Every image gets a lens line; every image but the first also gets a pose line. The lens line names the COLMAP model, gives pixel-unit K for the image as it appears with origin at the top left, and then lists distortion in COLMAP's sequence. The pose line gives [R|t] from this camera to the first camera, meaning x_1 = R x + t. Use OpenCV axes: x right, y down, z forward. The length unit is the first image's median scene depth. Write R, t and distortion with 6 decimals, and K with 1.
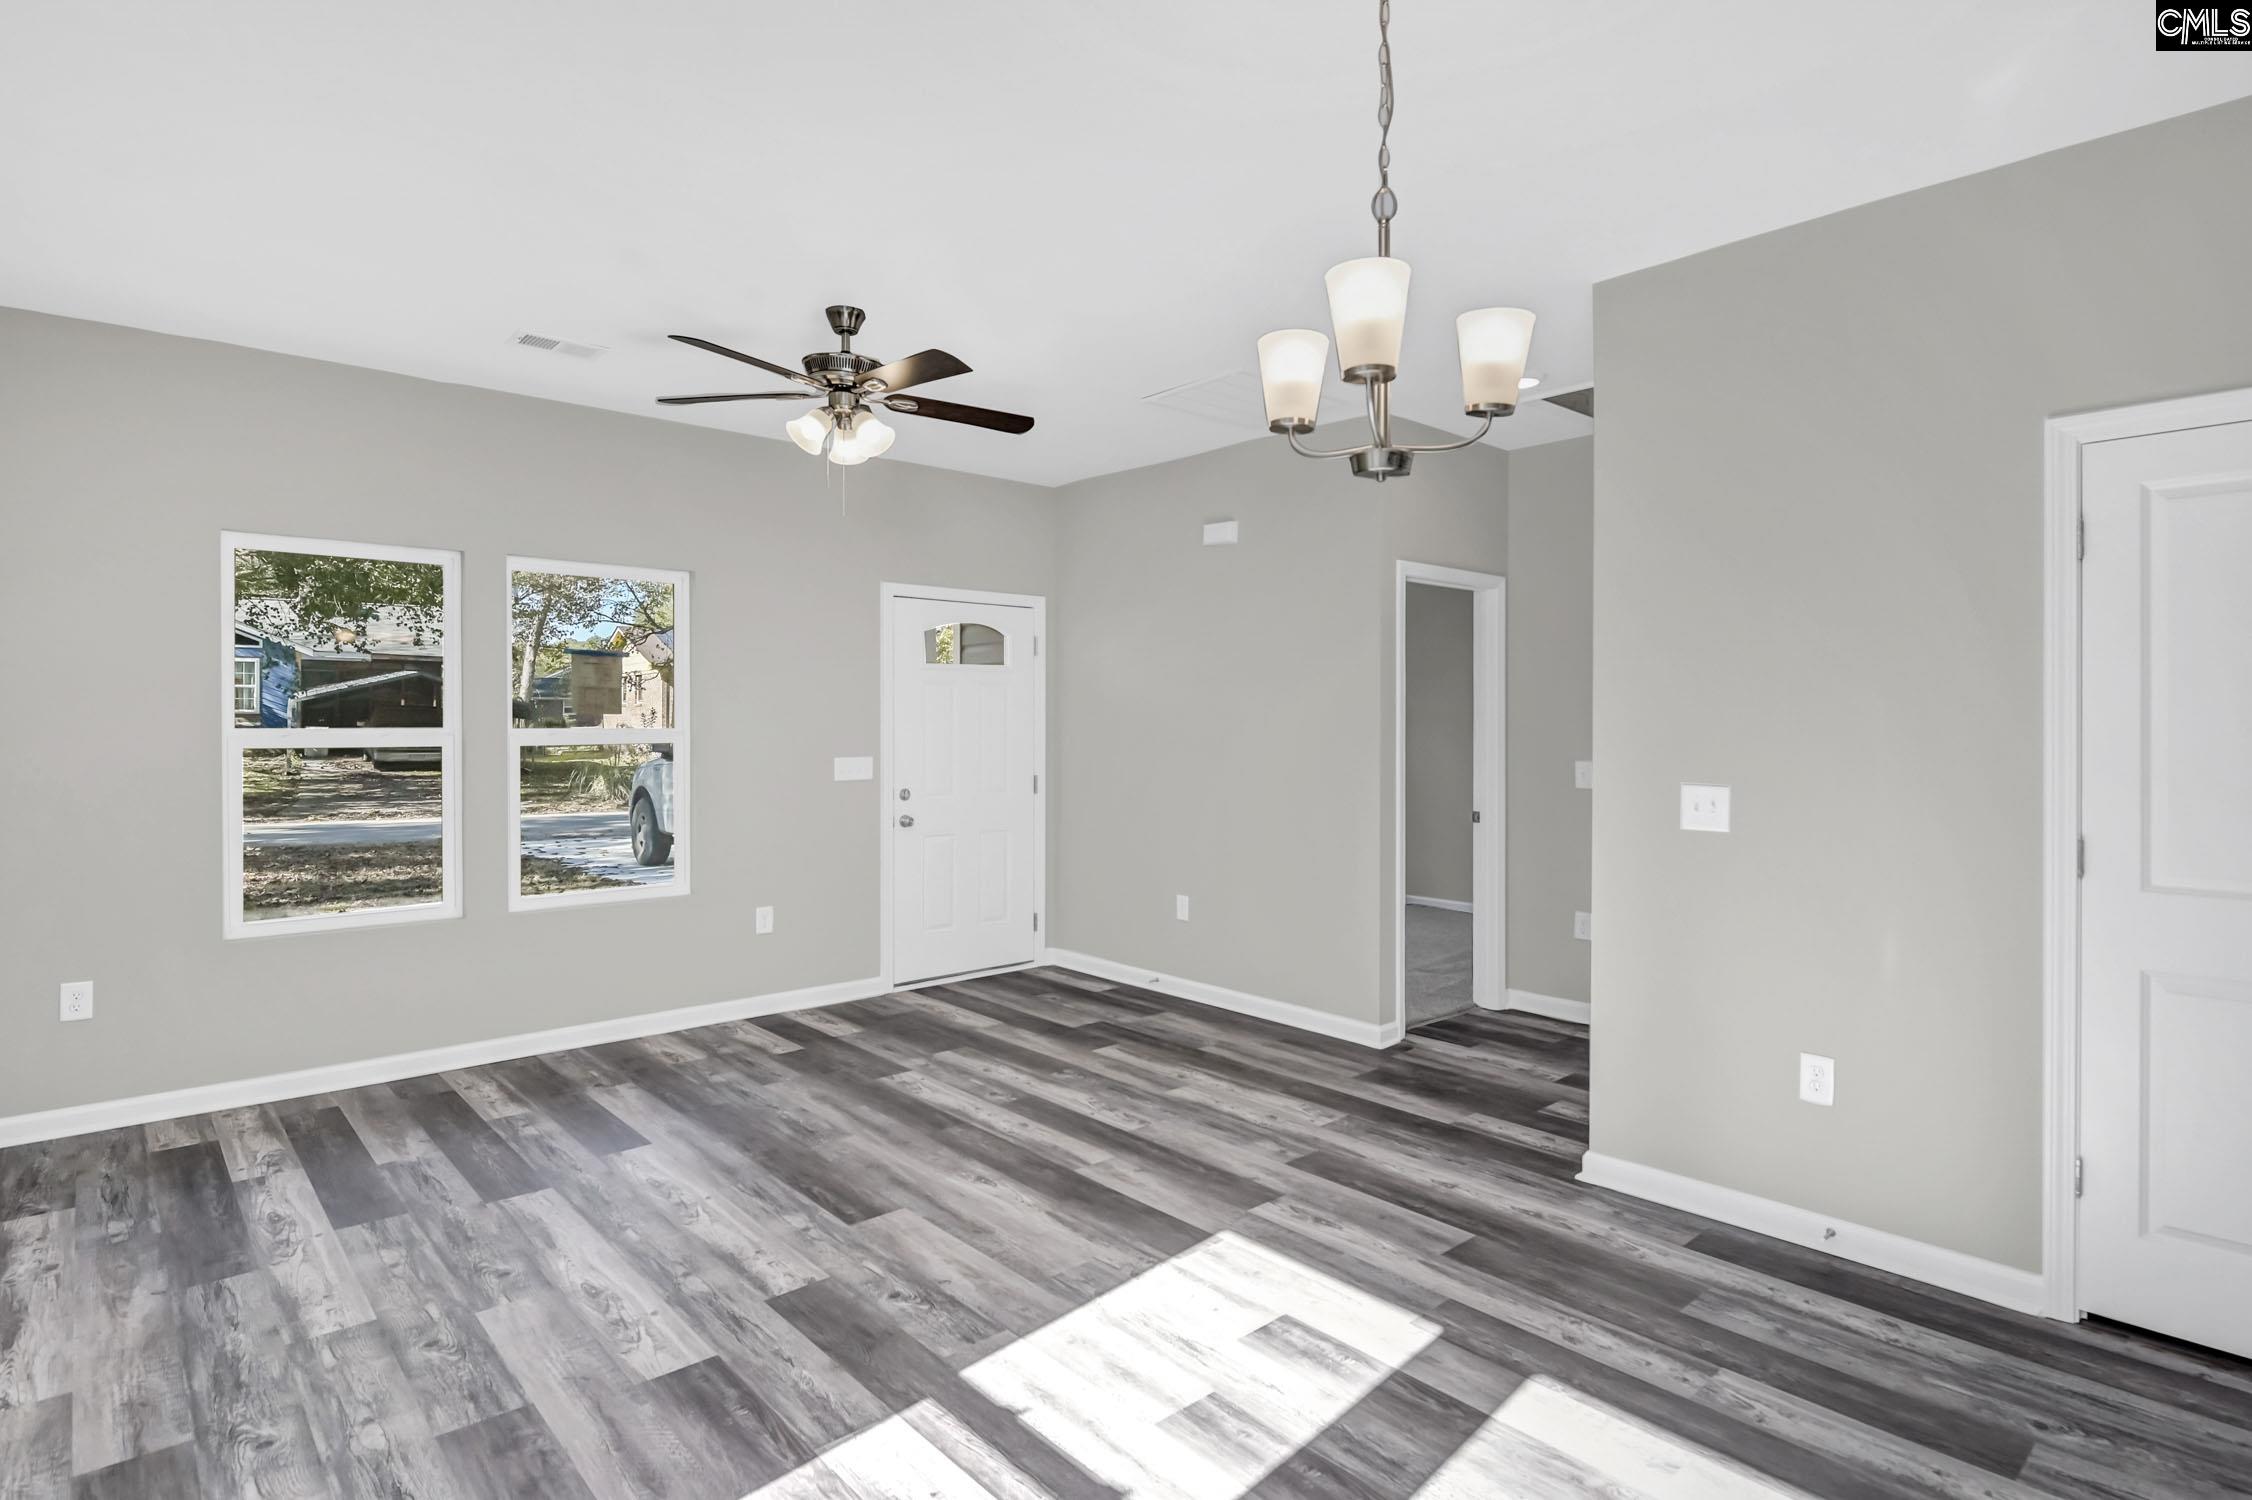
lens RADIAL K [[1175.9, 0, 1133.9], [0, 1175.9, 733.0], [0, 0, 1]] dist [-0.000446, -0.008121]
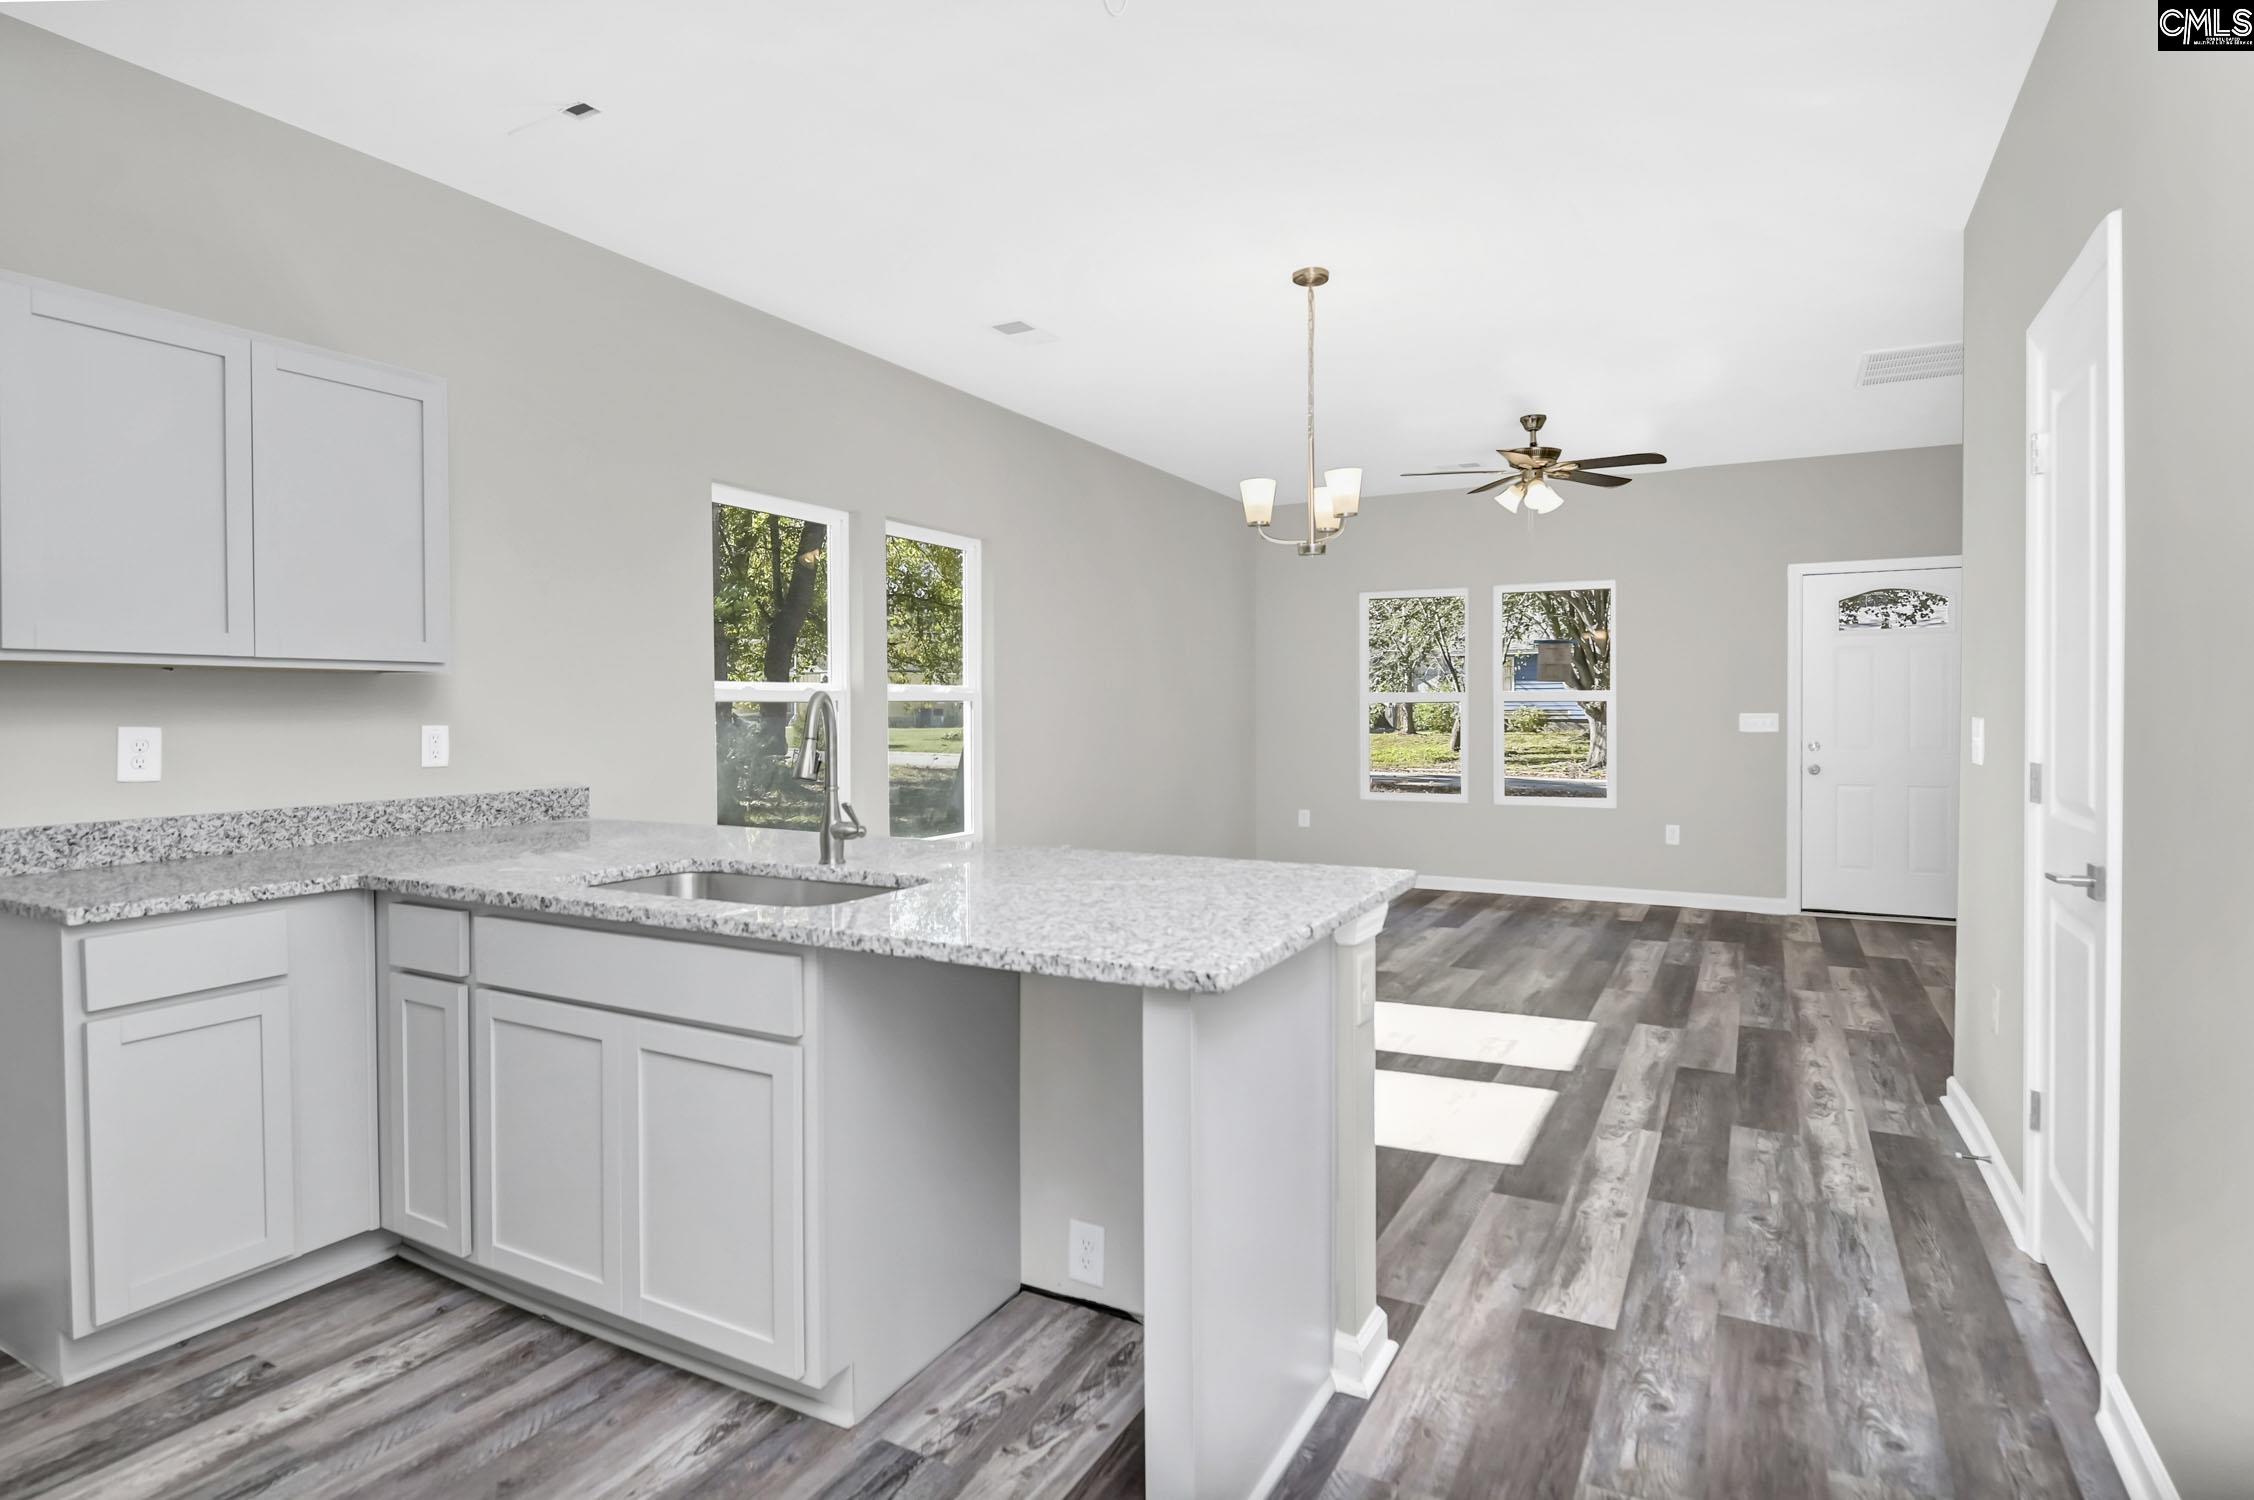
lens RADIAL K [[1176.9, 0, 1134.9], [0, 1176.9, 732.9], [0, 0, 1]] dist [-0.000446, -0.008121]
pose [[0.343366, 0.018951, -0.939011, 0.942383], [-0.006738, 0.999820, 0.017714, 0.033272], [0.939178, 0.000245, 0.343432, -0.028285]]
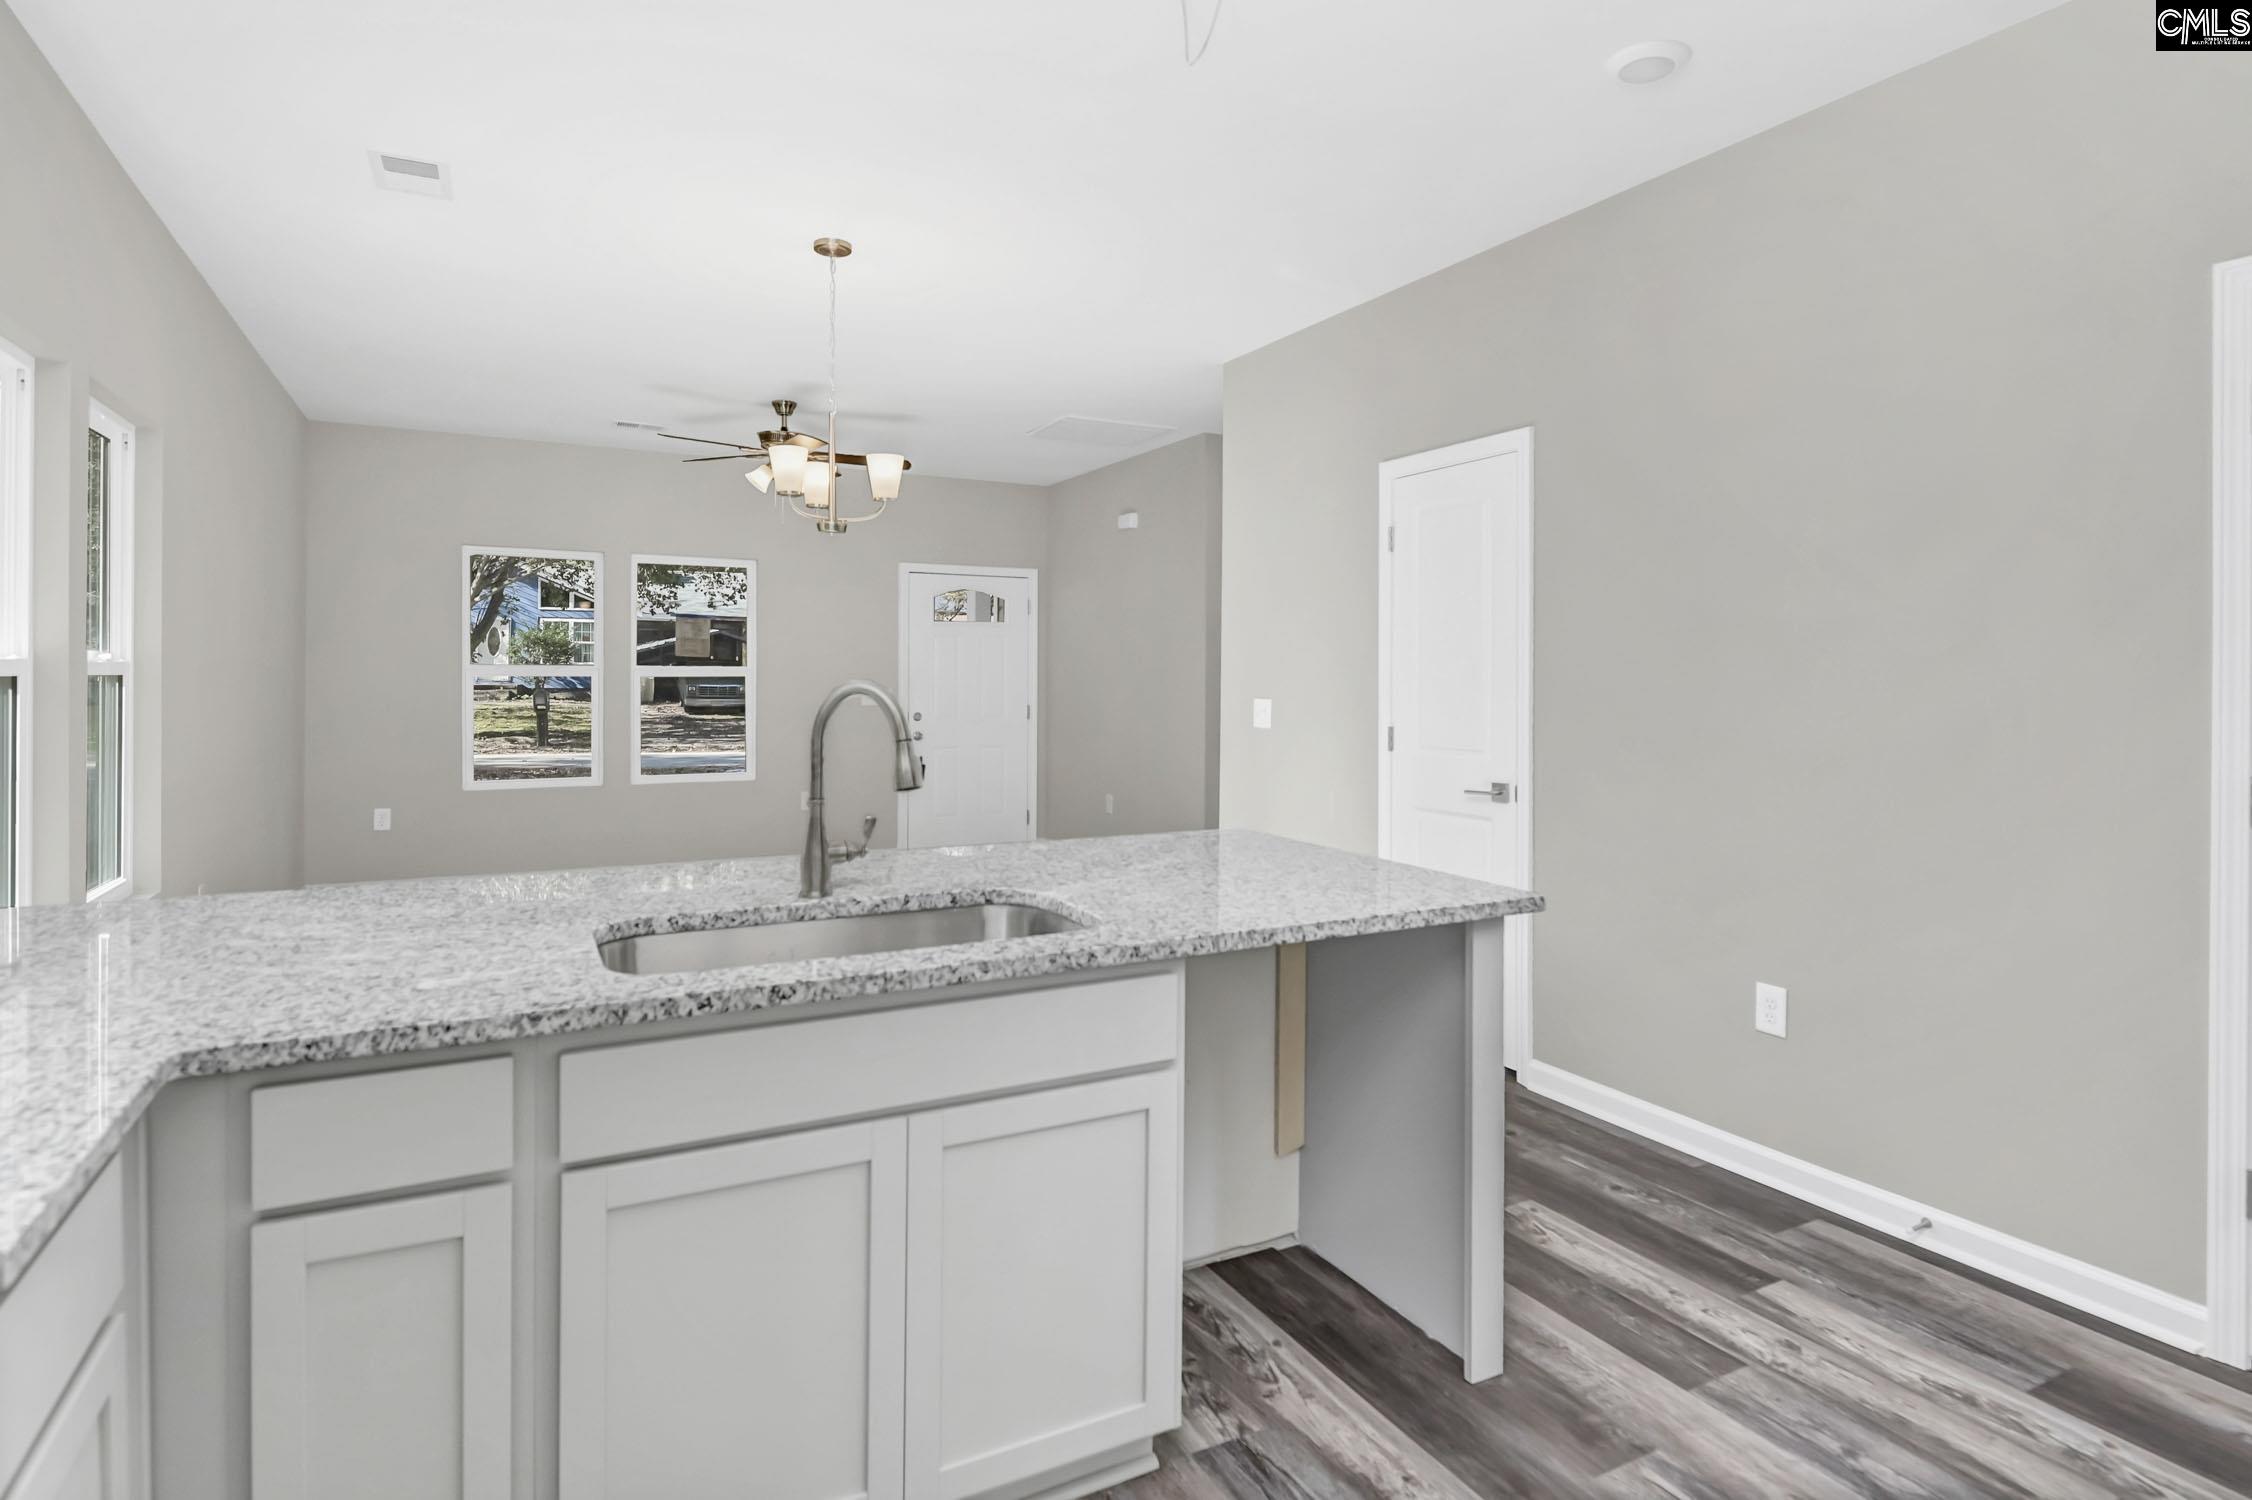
lens RADIAL K [[1204.8, 0, 1145.7], [0, 1204.8, 690.8], [0, 0, 1]] dist [0.001325, 0.000379]
pose [[0.972345, 0.005709, -0.233481, 0.555708], [-0.005432, 0.999984, 0.001832, 0.025617], [0.233488, -0.000513, 0.972360, -0.431557]]
